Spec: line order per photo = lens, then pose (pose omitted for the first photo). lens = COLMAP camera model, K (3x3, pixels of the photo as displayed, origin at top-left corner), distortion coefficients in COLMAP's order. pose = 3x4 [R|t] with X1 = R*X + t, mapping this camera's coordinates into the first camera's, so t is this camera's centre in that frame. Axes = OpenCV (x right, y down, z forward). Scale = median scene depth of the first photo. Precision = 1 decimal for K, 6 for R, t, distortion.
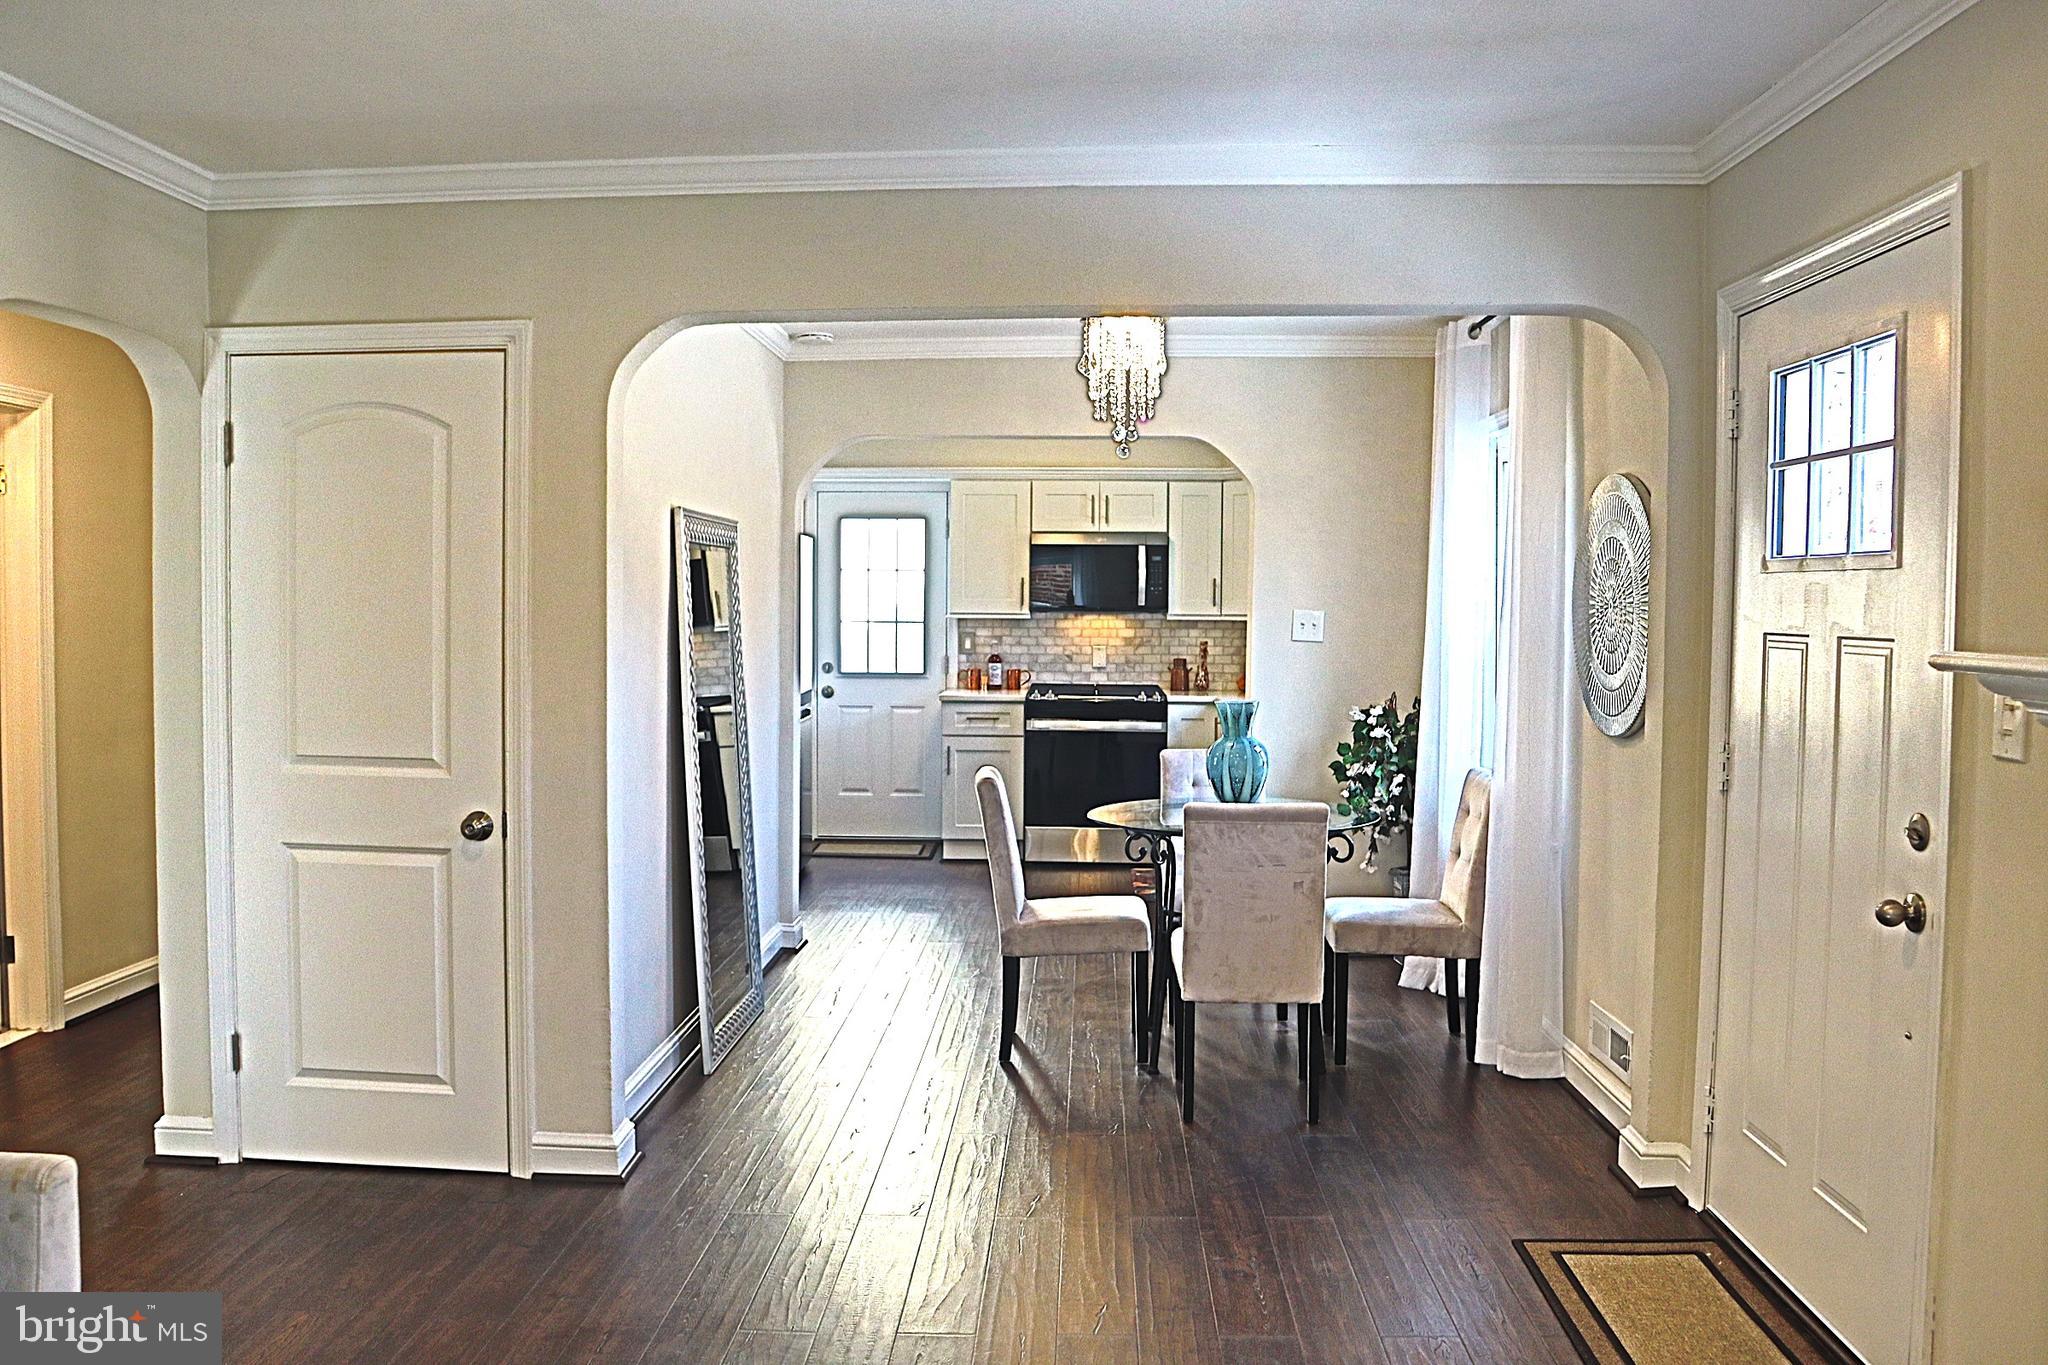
lens RADIAL K [[1578.8, 0, 1024.0], [0, 1578.8, 682.5], [0, 0, 1]] dist [-0.112746, 0.009419]
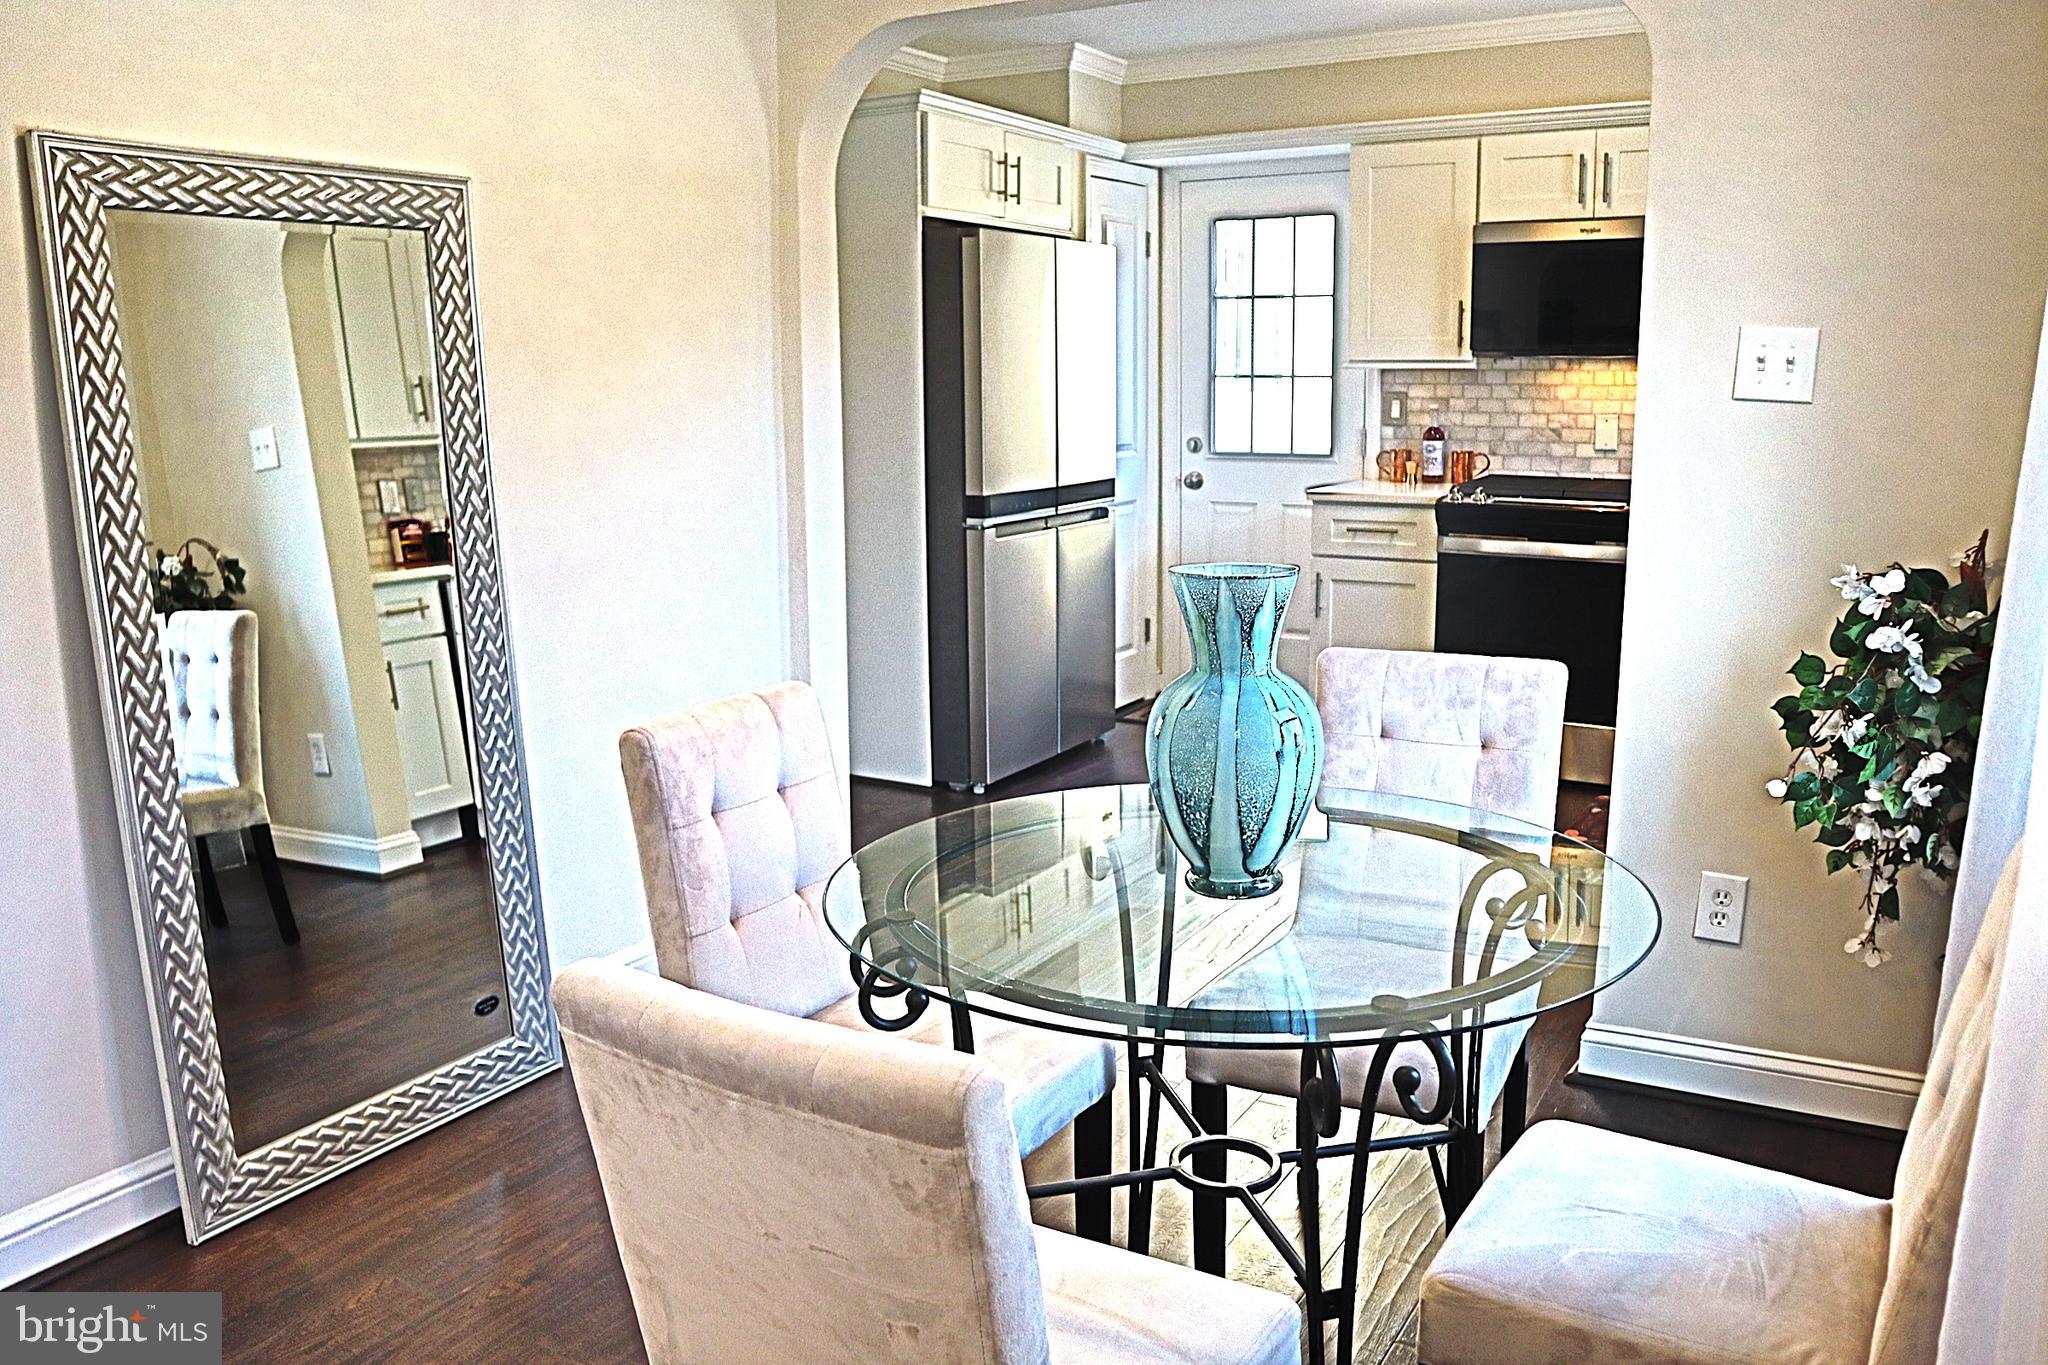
lens RADIAL K [[1578.8, 0, 1024.0], [0, 1578.8, 682.5], [0, 0, 1]] dist [-0.112746, 0.009419]
pose [[0.880346, 0.075098, -0.468349, 0.141844], [-0.006605, 0.989232, 0.146204, -0.007136], [0.474285, -0.125617, 0.871363, 0.378492]]
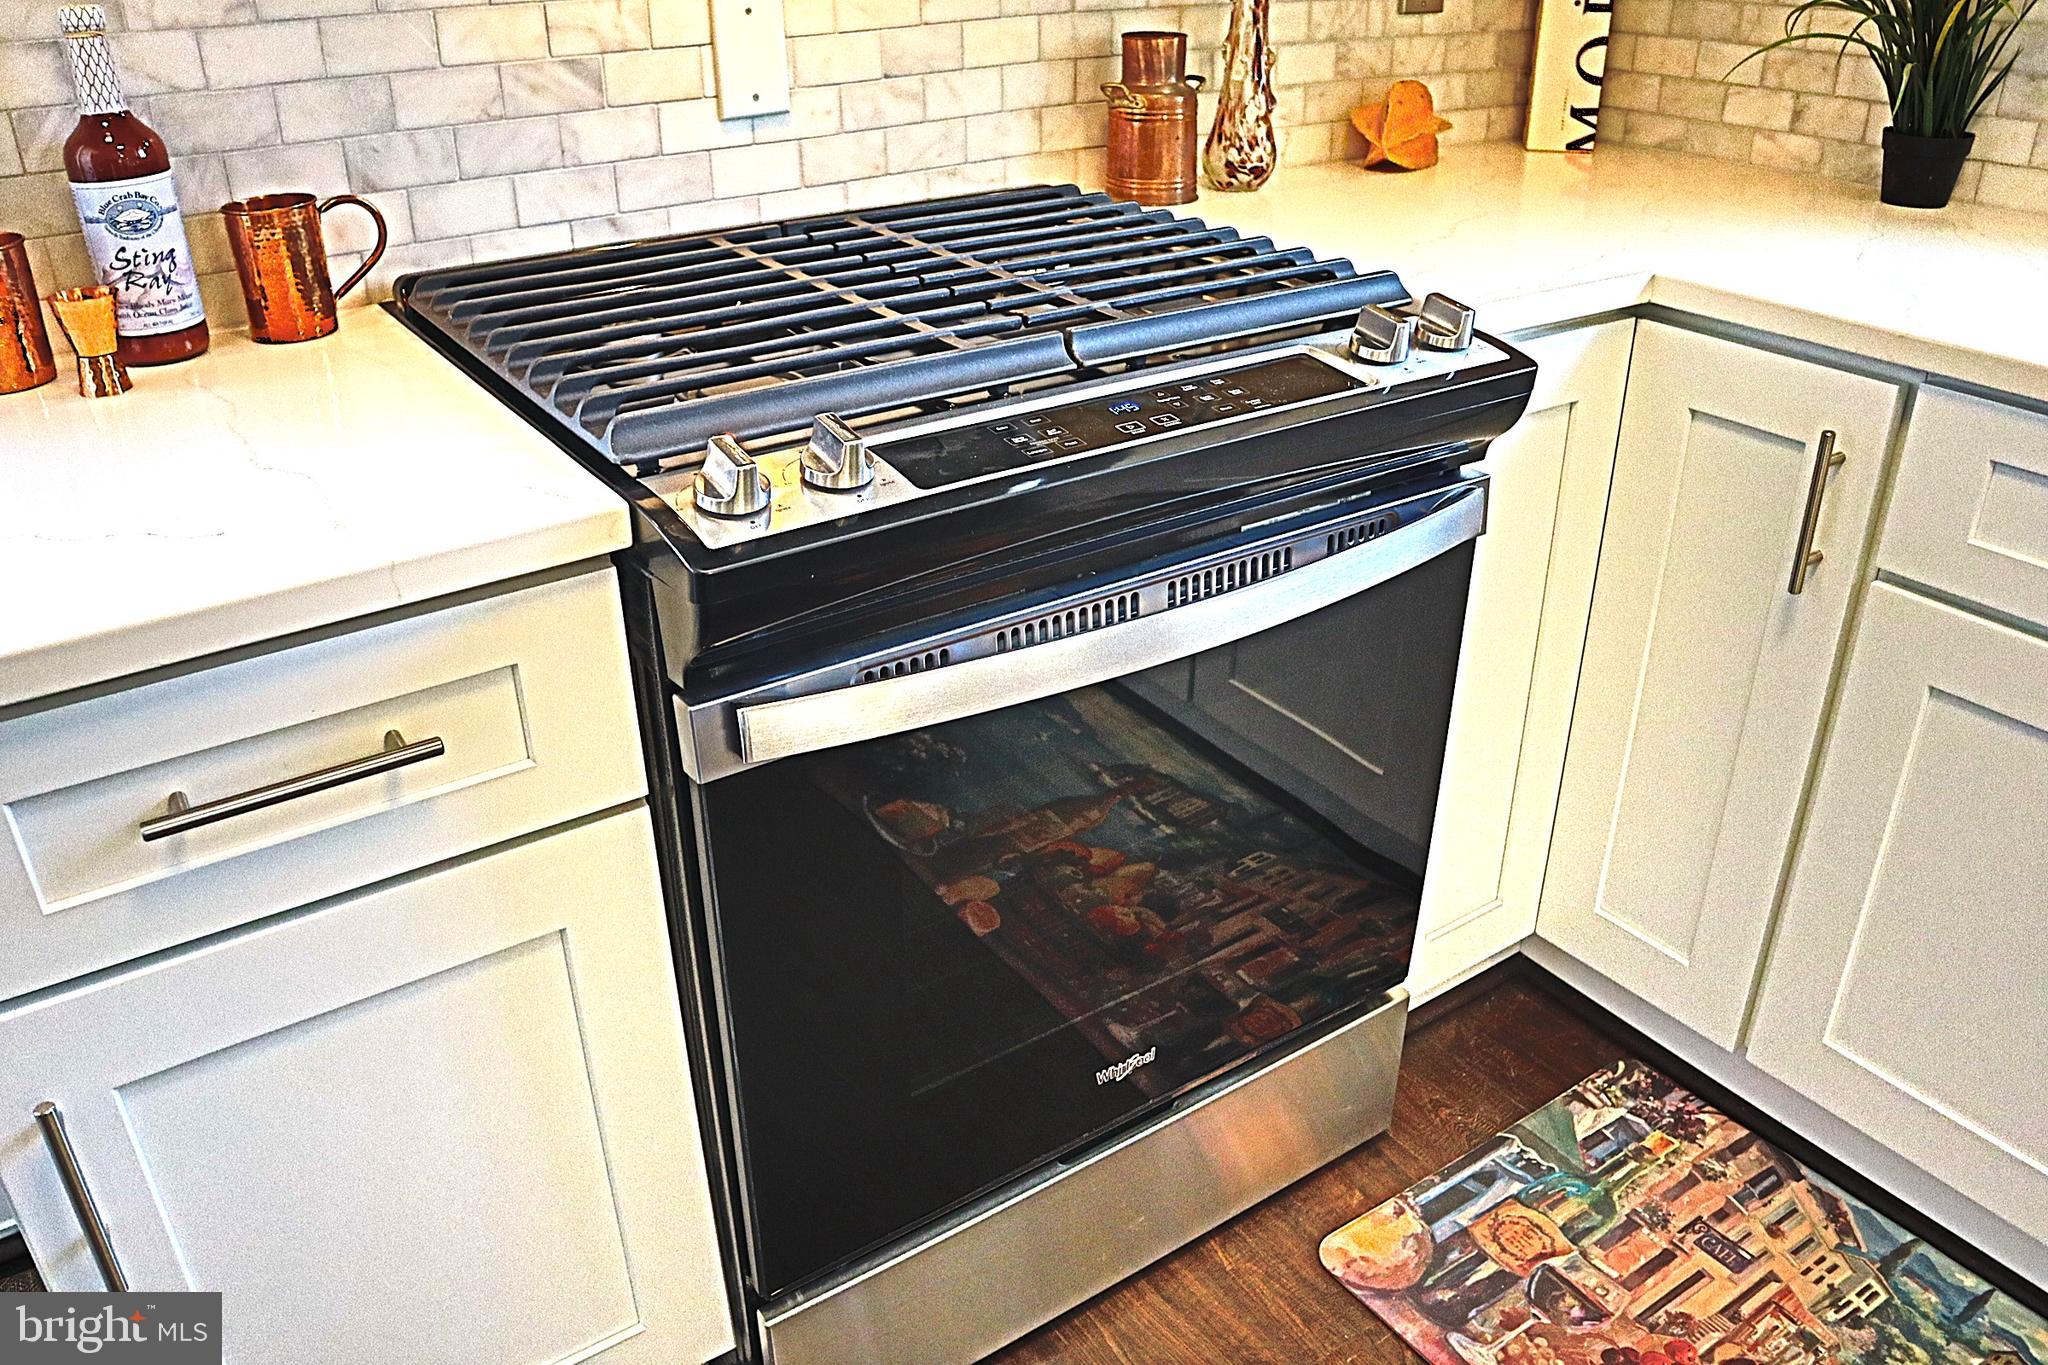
lens RADIAL K [[1578.8, 0, 1024.0], [0, 1578.8, 682.5], [0, 0, 1]] dist [-0.112746, 0.009419]
pose [[0.804475, -0.285499, 0.520875, -0.037772], [0.040550, 0.901265, 0.431367, -0.026984], [-0.592601, -0.325902, 0.736622, 0.867200]]
